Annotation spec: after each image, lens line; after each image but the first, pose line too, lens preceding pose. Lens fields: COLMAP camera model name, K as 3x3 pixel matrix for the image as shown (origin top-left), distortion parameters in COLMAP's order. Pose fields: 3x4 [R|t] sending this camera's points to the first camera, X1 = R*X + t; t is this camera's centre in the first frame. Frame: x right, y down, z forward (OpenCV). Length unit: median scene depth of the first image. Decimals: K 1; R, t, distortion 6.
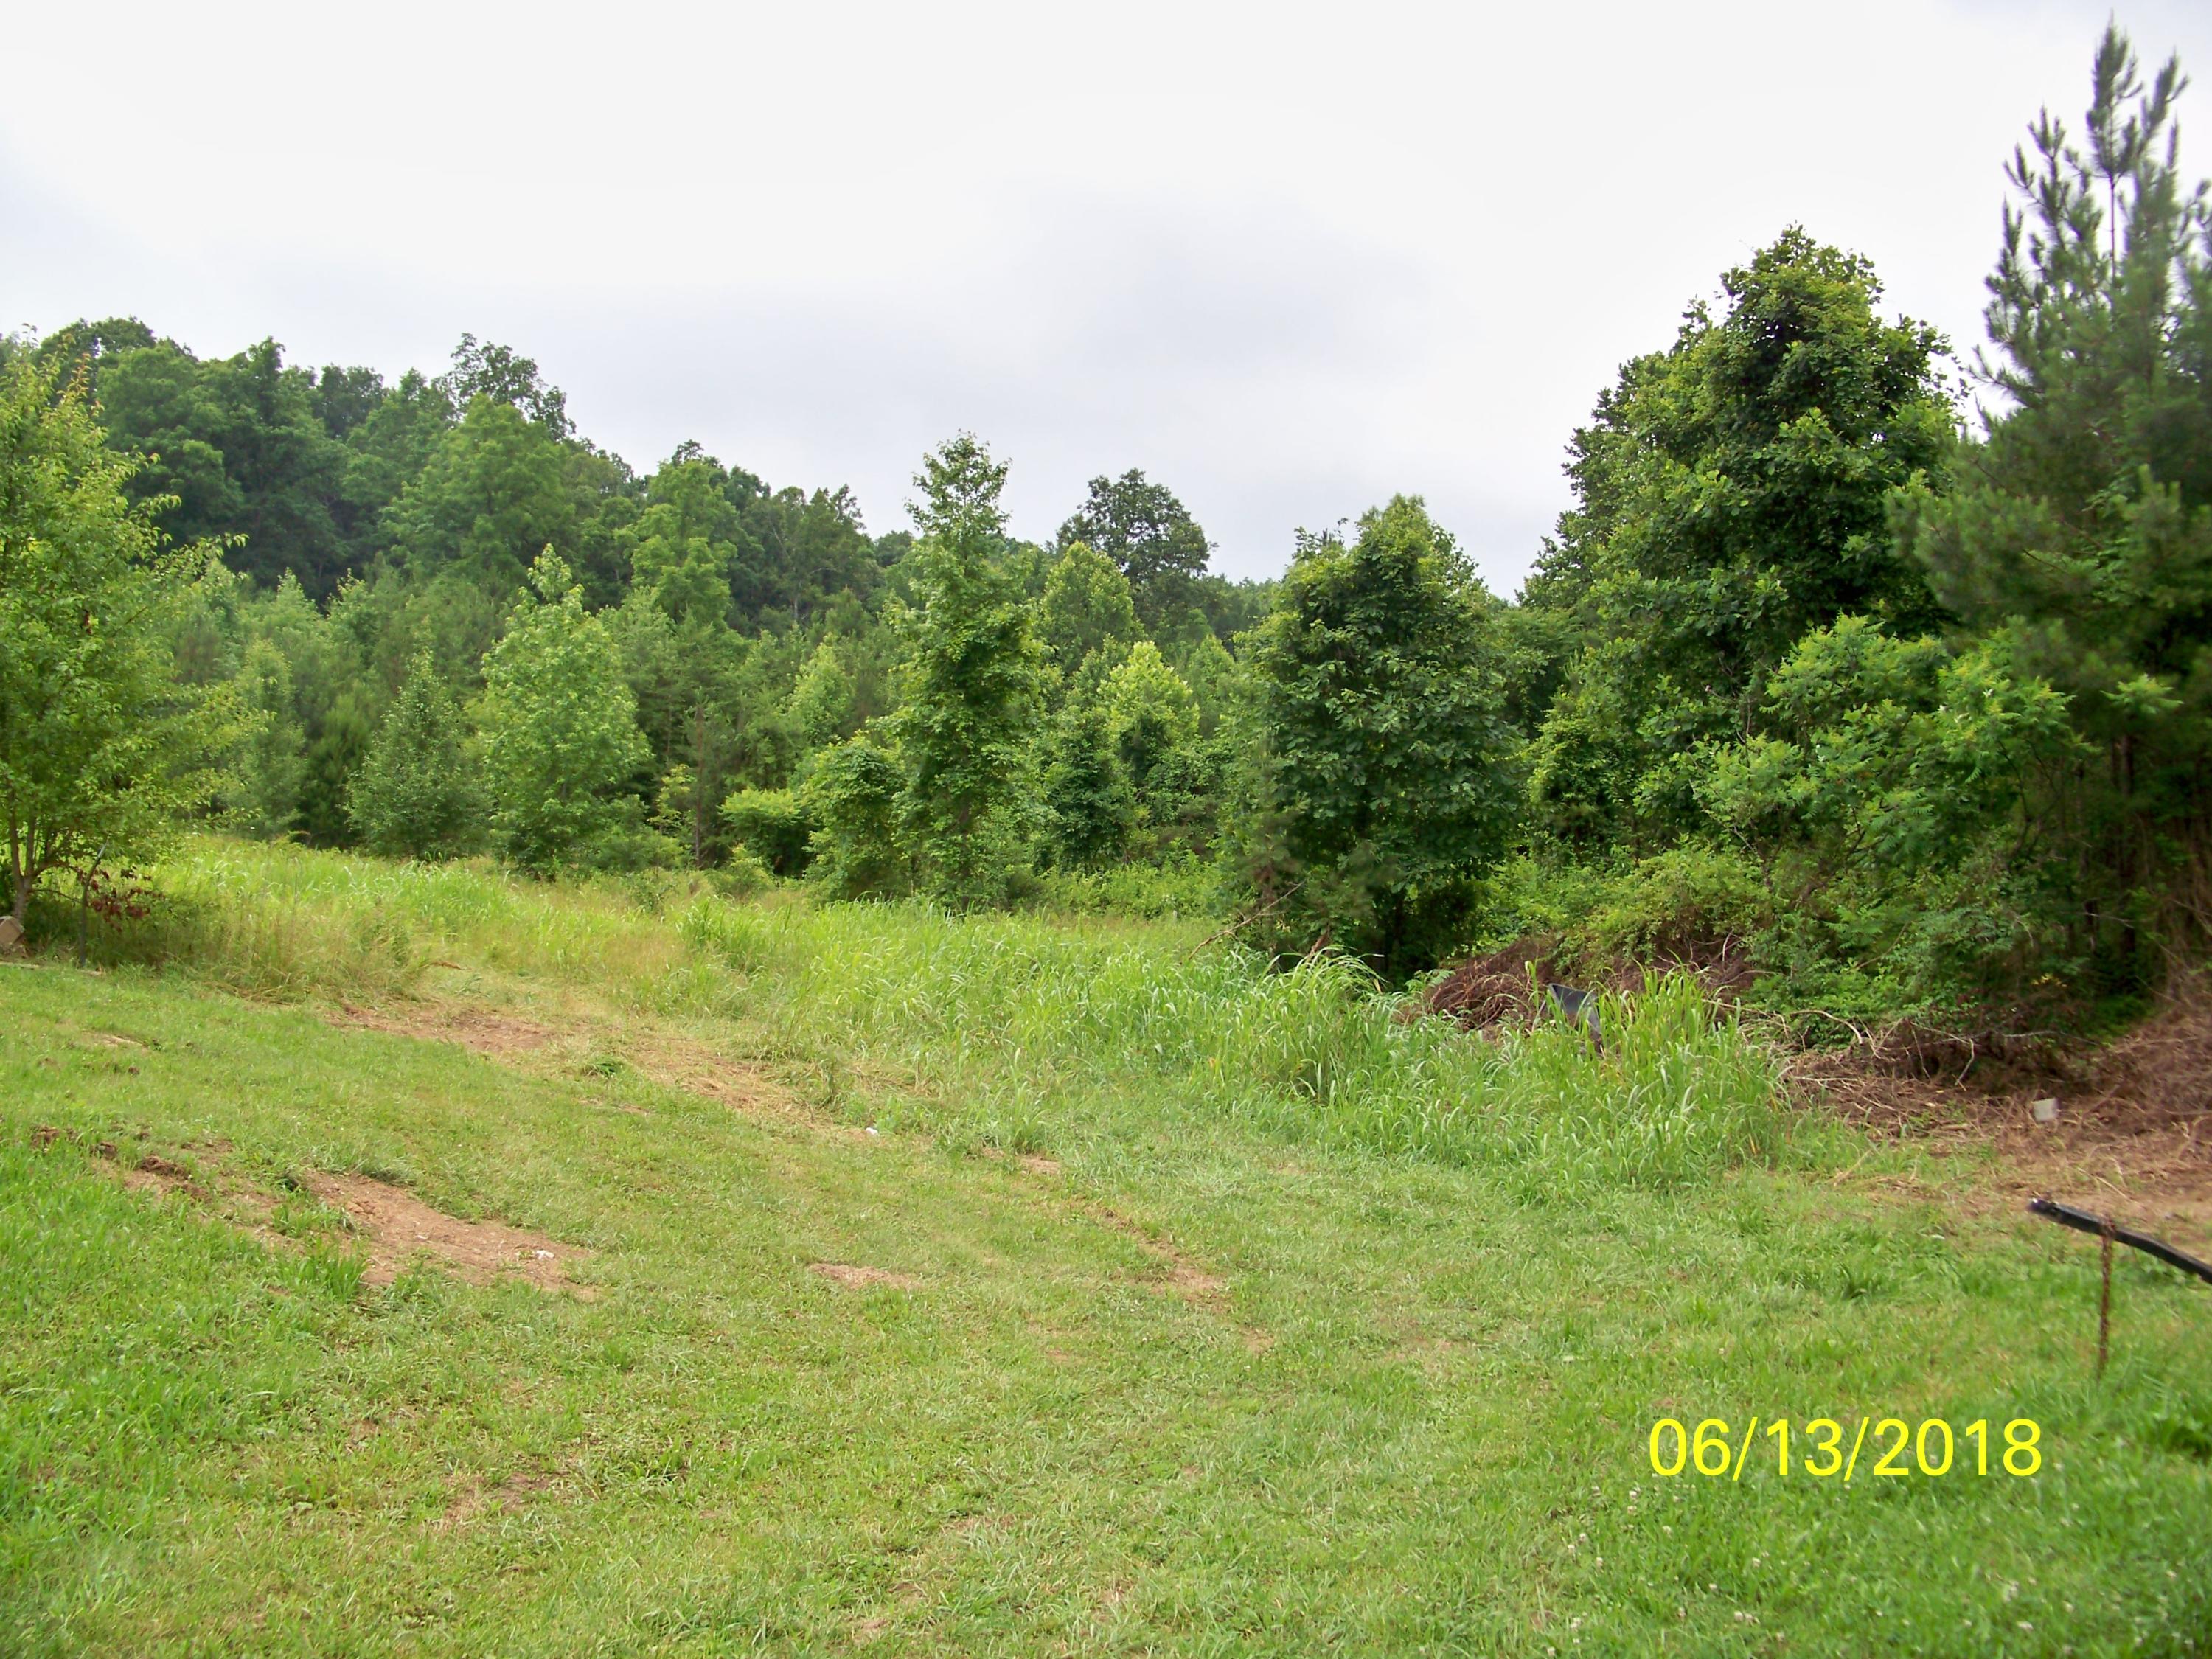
lens RADIAL K [[2157.8, 0, 1136.3], [0, 2157.8, 718.0], [0, 0, 1]] dist [-0.250418, 0.277685]
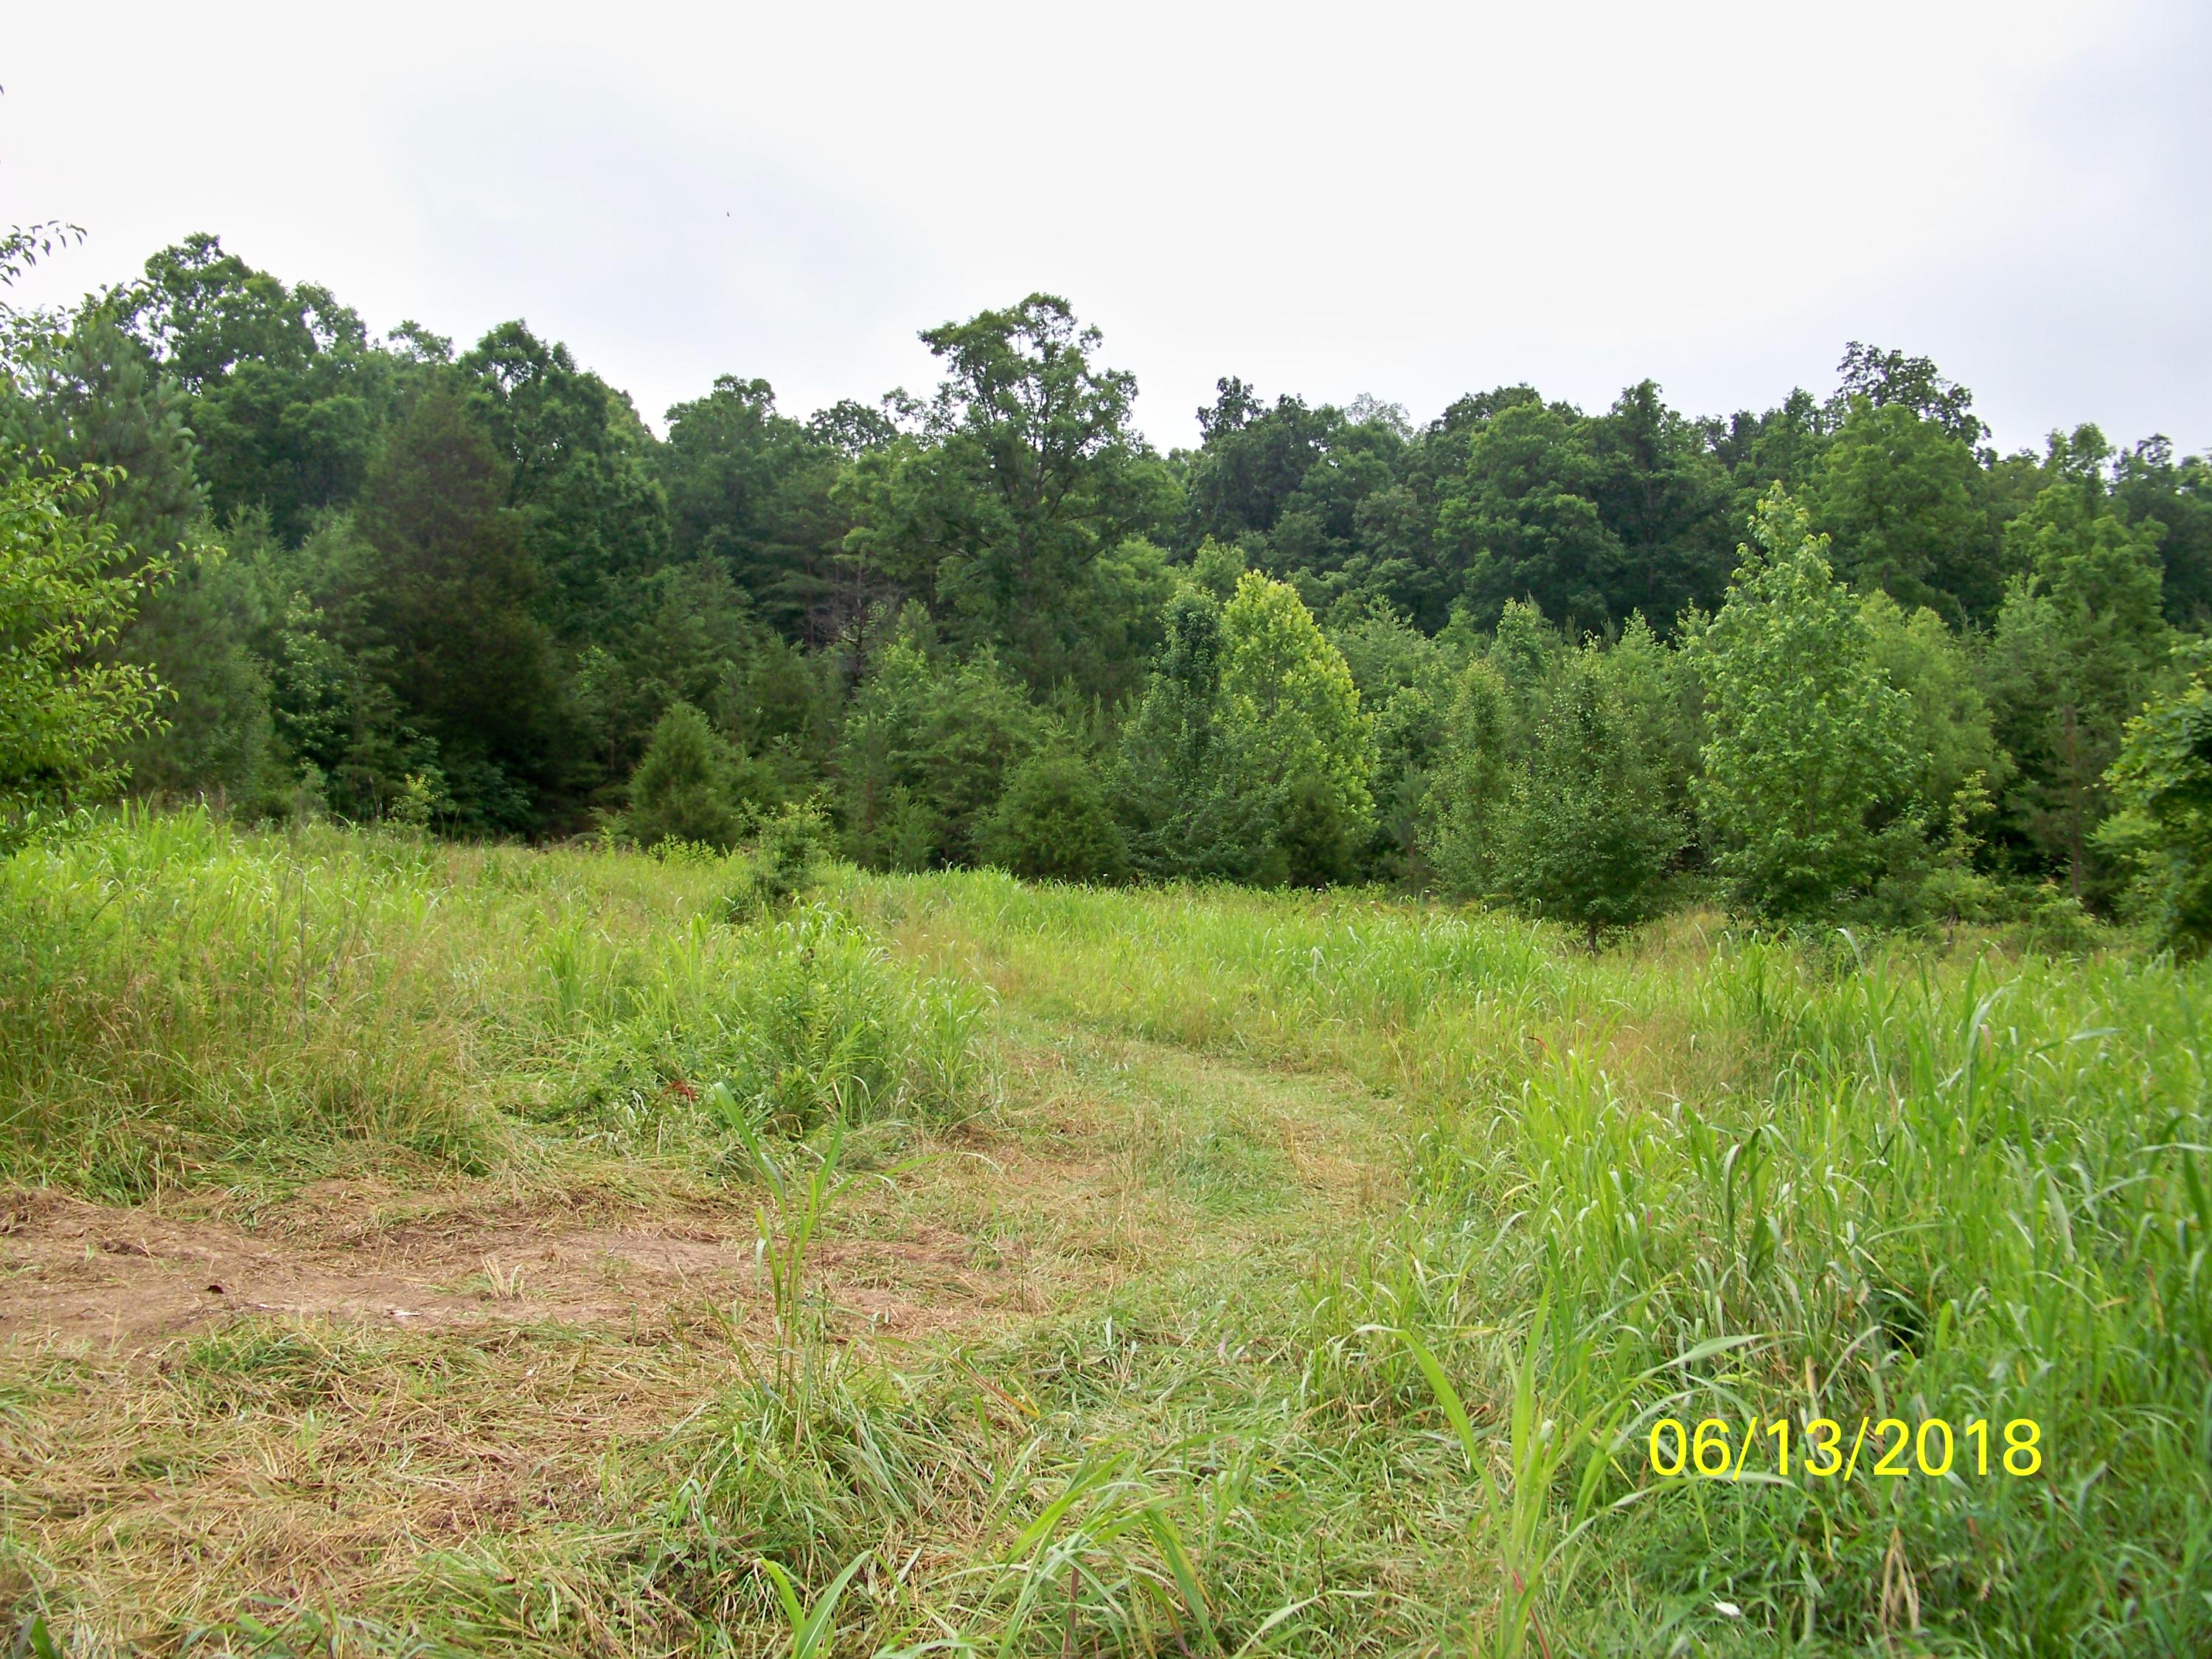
lens RADIAL K [[2157.8, 0, 1136.3], [0, 2157.8, 718.0], [0, 0, 1]] dist [-0.250418, 0.277685]
pose [[0.760314, -0.083667, -0.644145, 0.012965], [0.057364, 0.996444, -0.061716, 0.024955], [0.647018, 0.009973, 0.762410, 0.249068]]
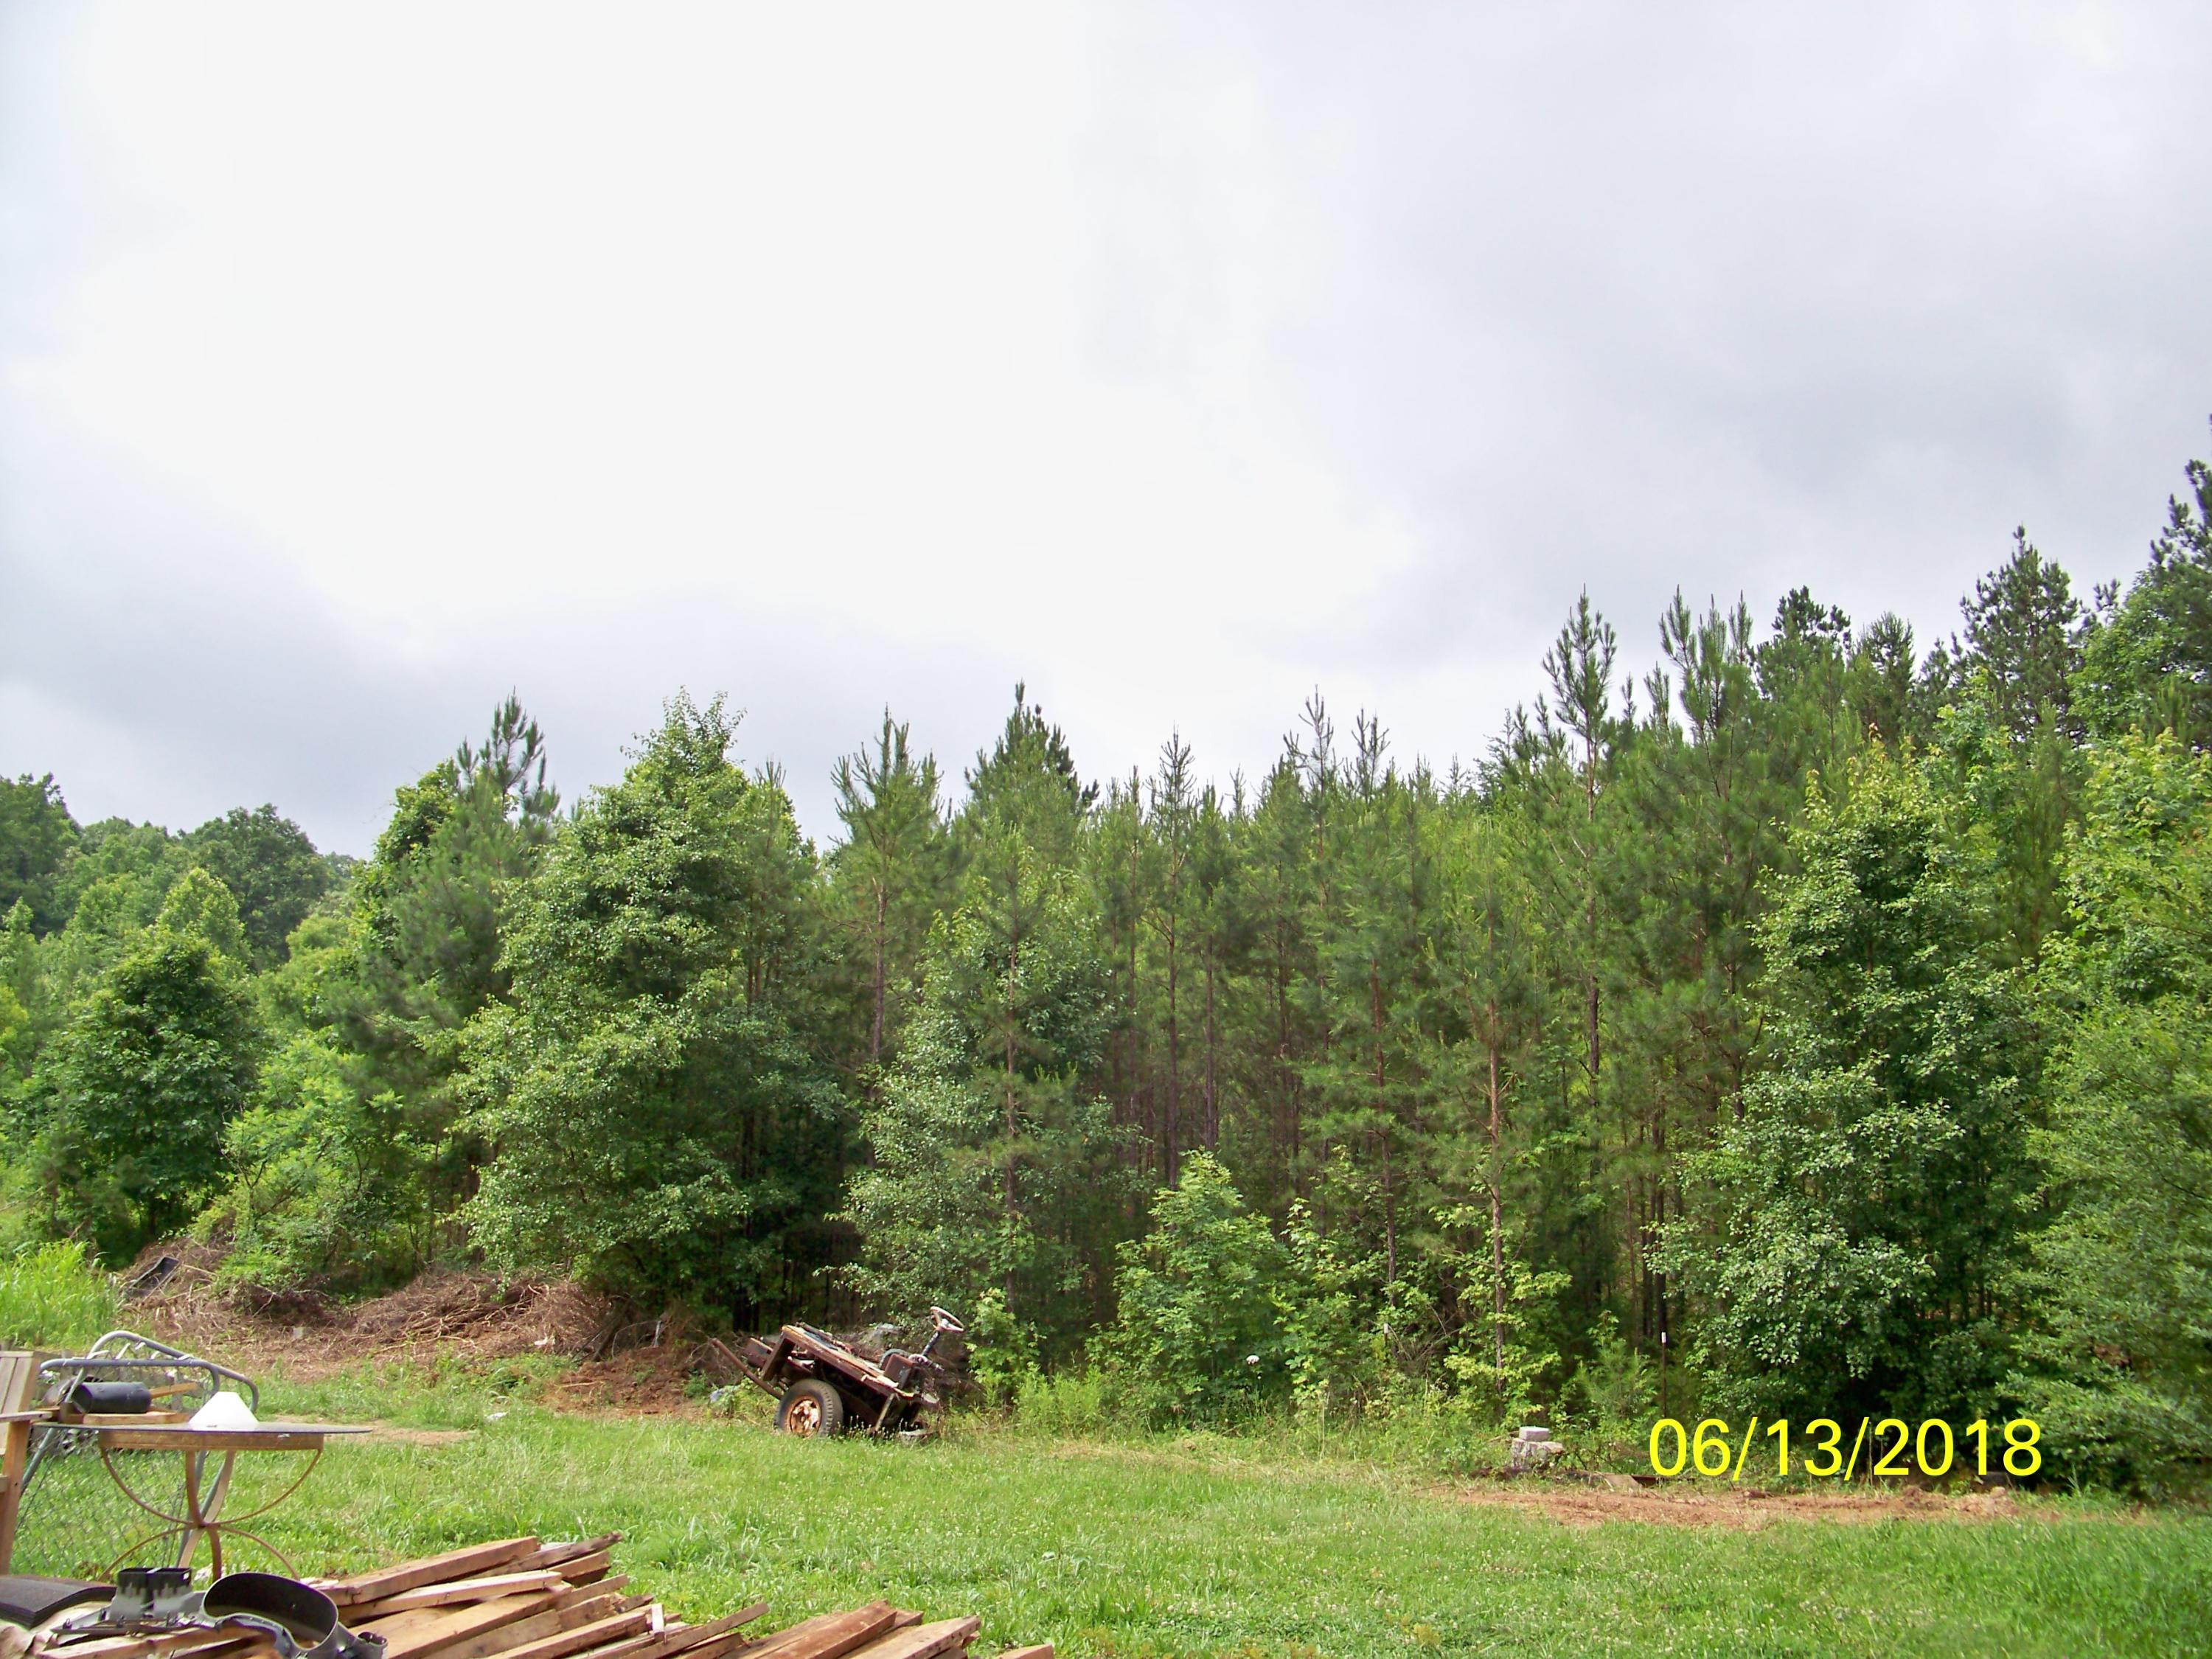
lens RADIAL K [[2157.8, 0, 1136.3], [0, 2157.8, 718.0], [0, 0, 1]] dist [-0.250418, 0.277685]
pose [[0.948271, 0.091694, 0.303931, 0.155255], [-0.047408, 0.987546, -0.150021, -0.030084], [-0.313902, 0.127851, 0.940808, -0.282937]]
